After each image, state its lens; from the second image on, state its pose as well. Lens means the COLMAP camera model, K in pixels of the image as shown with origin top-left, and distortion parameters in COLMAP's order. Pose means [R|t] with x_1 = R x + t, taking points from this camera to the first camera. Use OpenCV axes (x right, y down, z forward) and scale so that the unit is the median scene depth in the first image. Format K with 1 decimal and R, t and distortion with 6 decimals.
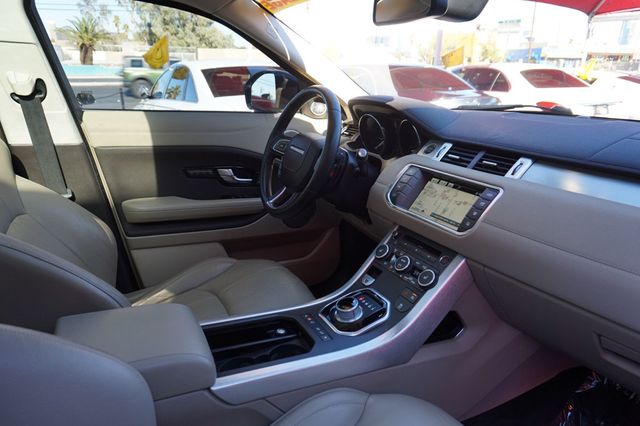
lens RADIAL K [[438.3, 0, 320.9], [0, 438.3, 213.0], [0, 0, 1]] dist [-0.026218, 0.018776]
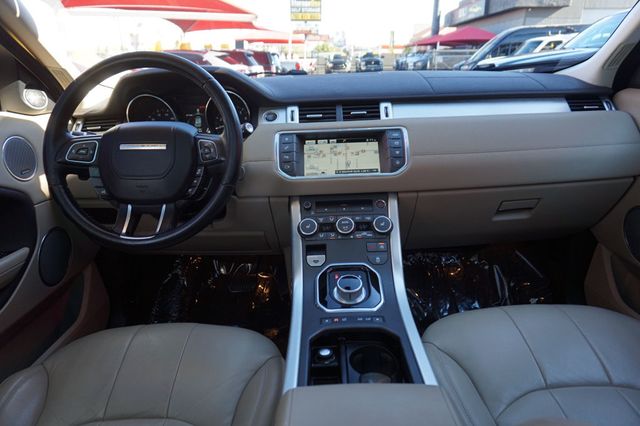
lens RADIAL K [[438.3, 0, 317.1], [0, 438.3, 209.8], [0, 0, 1]] dist [-0.026218, 0.018776]
pose [[0.469496, -0.304983, 0.828588, -0.631750], [0.306737, 0.936337, 0.170839, -0.101628], [-0.827941, 0.173951, 0.533156, 0.515504]]
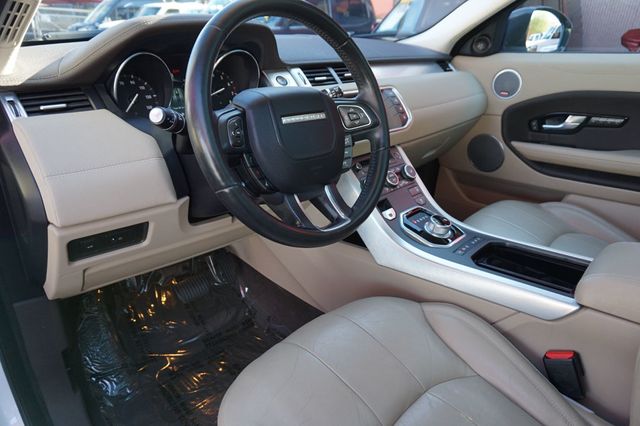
lens RADIAL K [[438.3, 0, 318.7], [0, 438.3, 216.5], [0, 0, 1]] dist [-0.026218, 0.018776]
pose [[-0.331272, -0.393125, 0.857736, -0.705295], [0.250949, 0.839614, 0.481739, -0.364174], [-0.909551, 0.374835, -0.179486, 1.368500]]
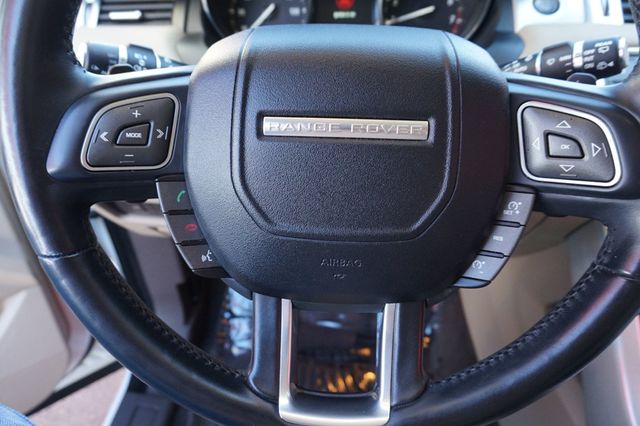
lens RADIAL K [[438.3, 0, 322.8], [0, 438.3, 213.3], [0, 0, 1]] dist [-0.026218, 0.018776]
pose [[0.477077, -0.517006, 0.710705, -0.262927], [0.278972, 0.855930, 0.435383, -0.240872], [-0.833410, -0.009444, 0.552575, 1.089183]]
